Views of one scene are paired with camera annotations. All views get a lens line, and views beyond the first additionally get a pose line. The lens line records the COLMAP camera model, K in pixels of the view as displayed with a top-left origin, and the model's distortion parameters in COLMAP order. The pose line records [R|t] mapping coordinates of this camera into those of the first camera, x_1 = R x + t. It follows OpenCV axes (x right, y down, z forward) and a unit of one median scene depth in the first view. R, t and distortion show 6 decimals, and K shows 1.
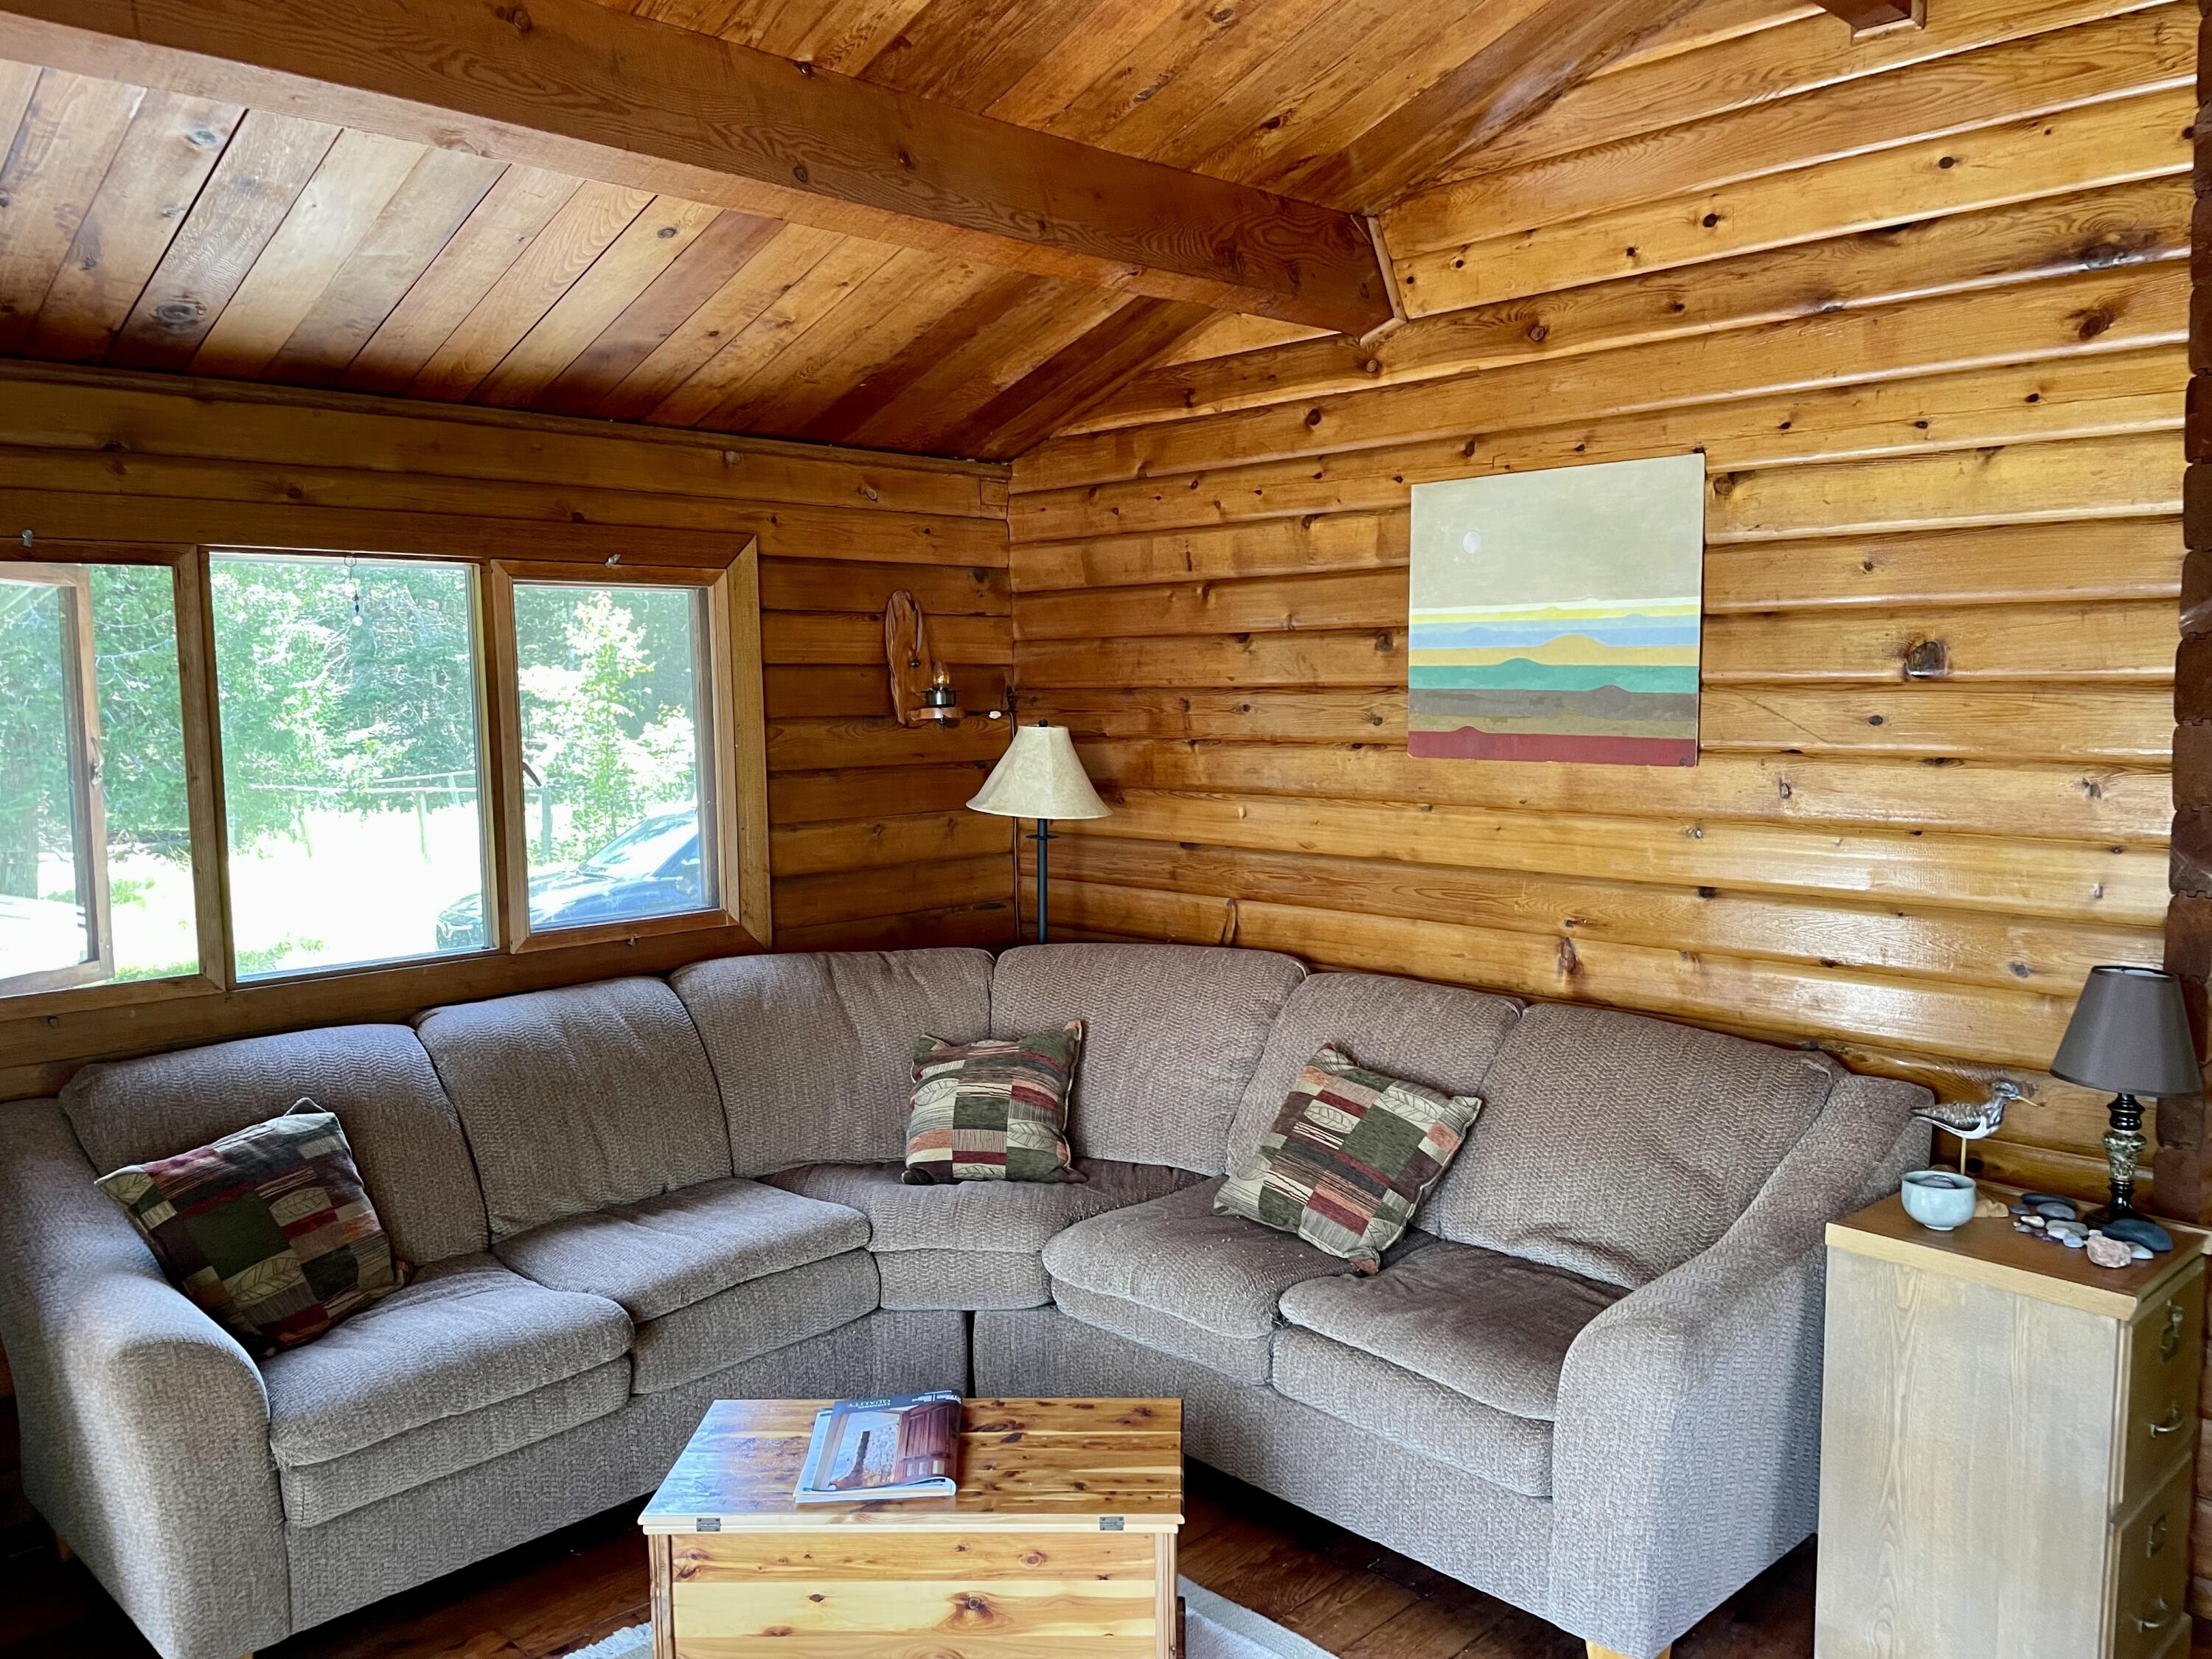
lens RADIAL K [[1663.8, 0, 1105.0], [0, 1663.8, 815.0], [0, 0, 1]] dist [0.086787, -0.111633]
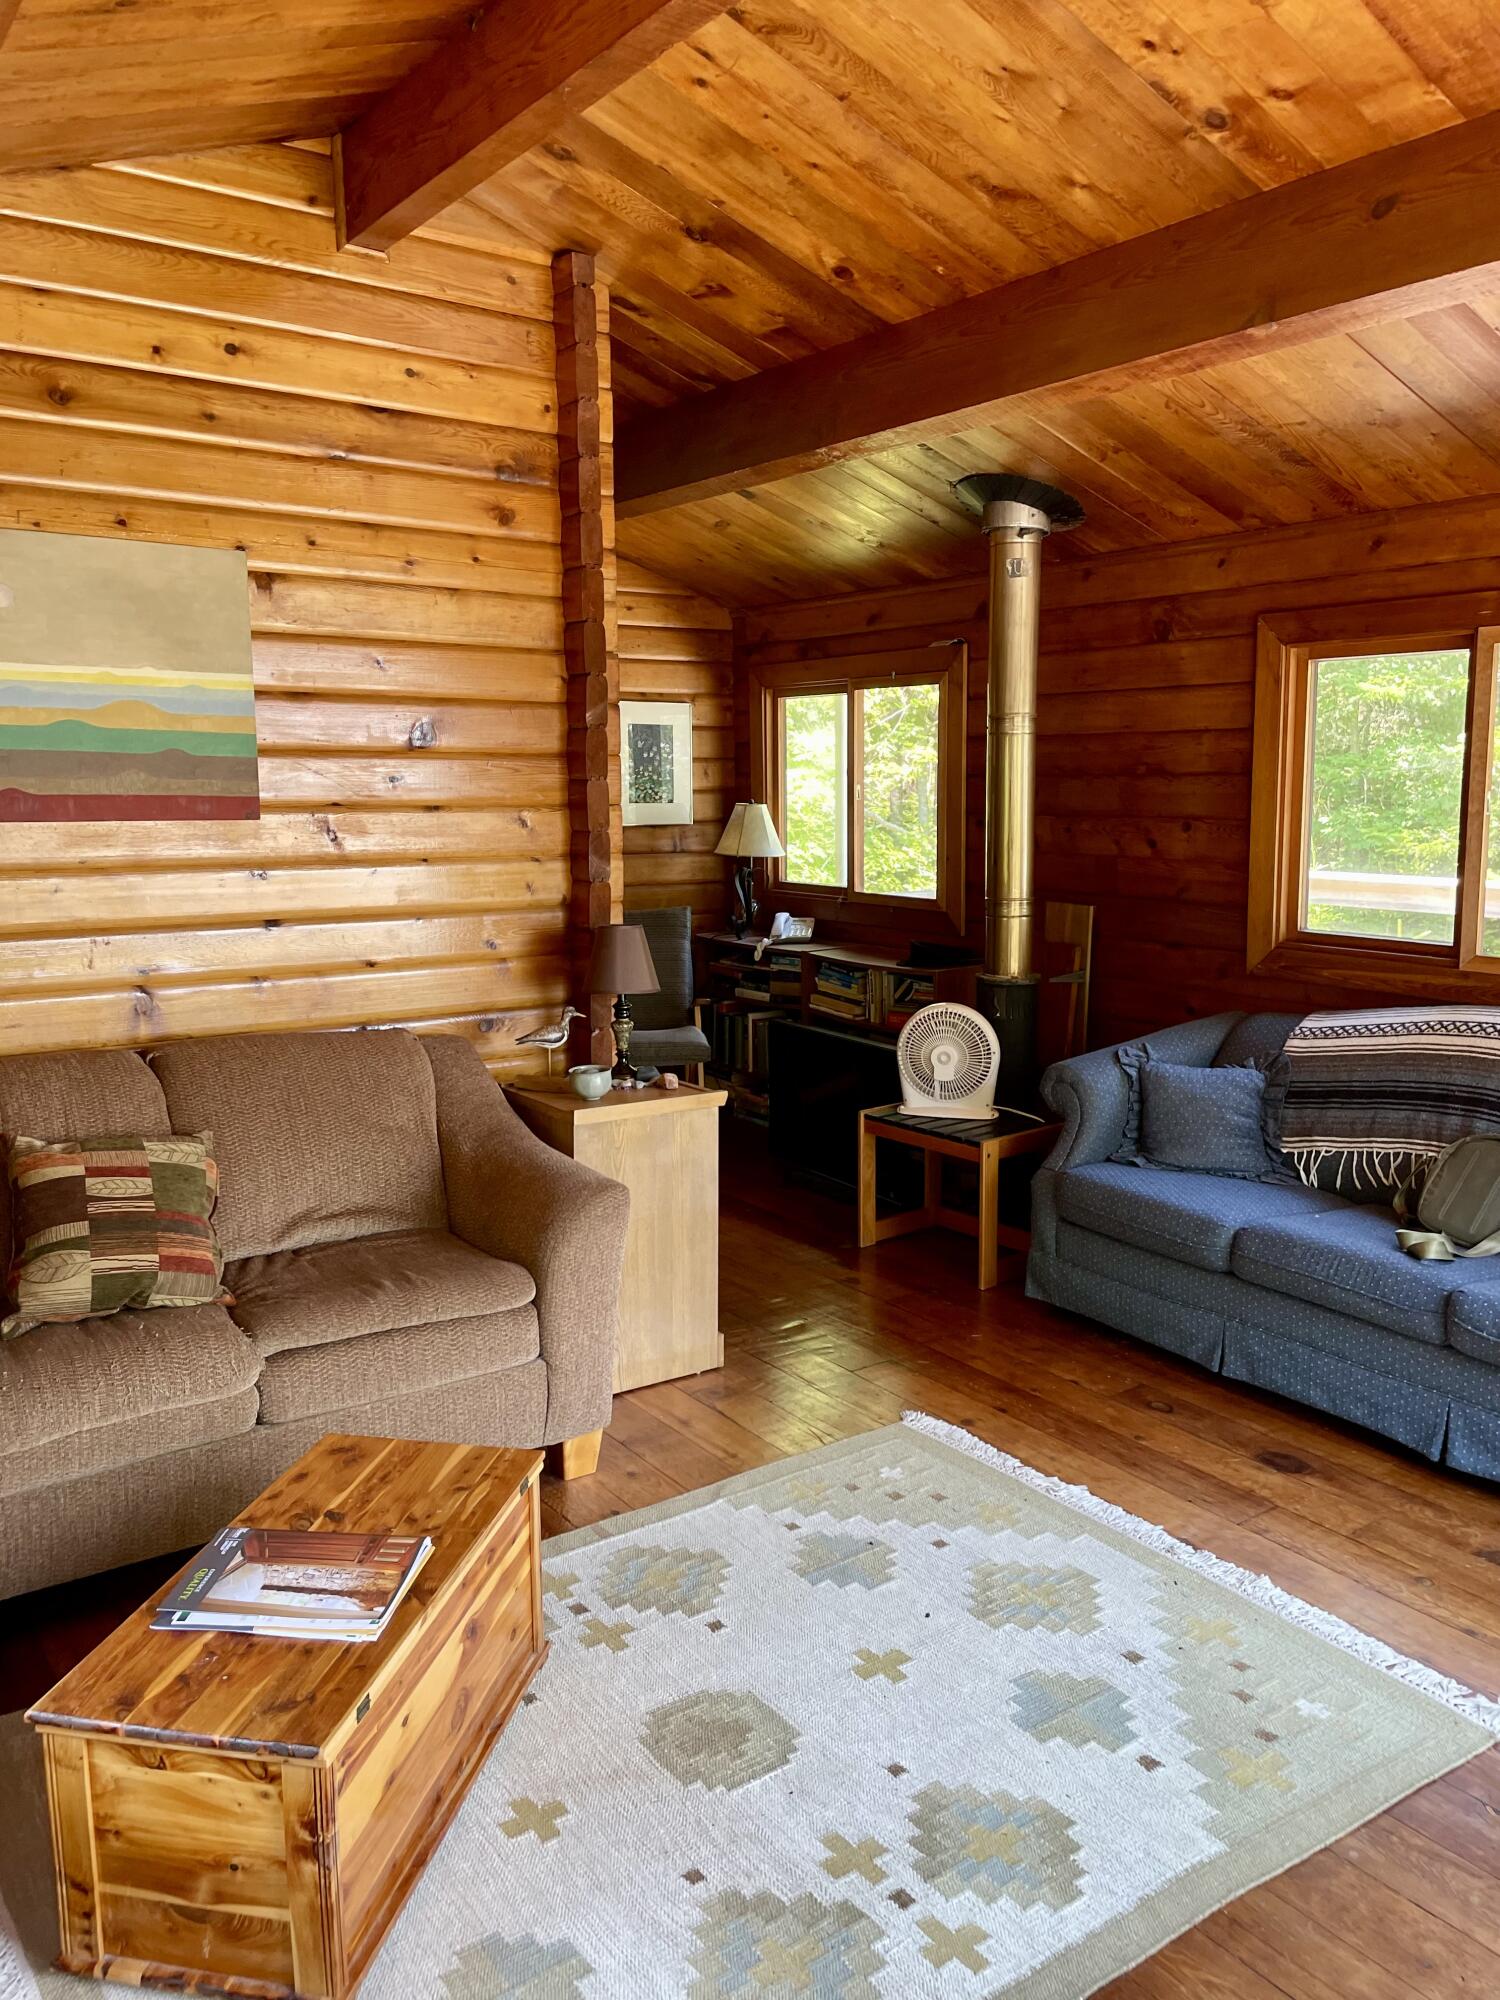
lens RADIAL K [[1504.3, 0, 750.0], [0, 1504.3, 1000.0], [0, 0, 1]] dist [0.086787, -0.111633]
pose [[0.145431, -0.132676, 0.980432, -0.693080], [0.084882, 0.988987, 0.121243, -0.003209], [-0.985721, 0.065589, 0.155091, 0.513396]]
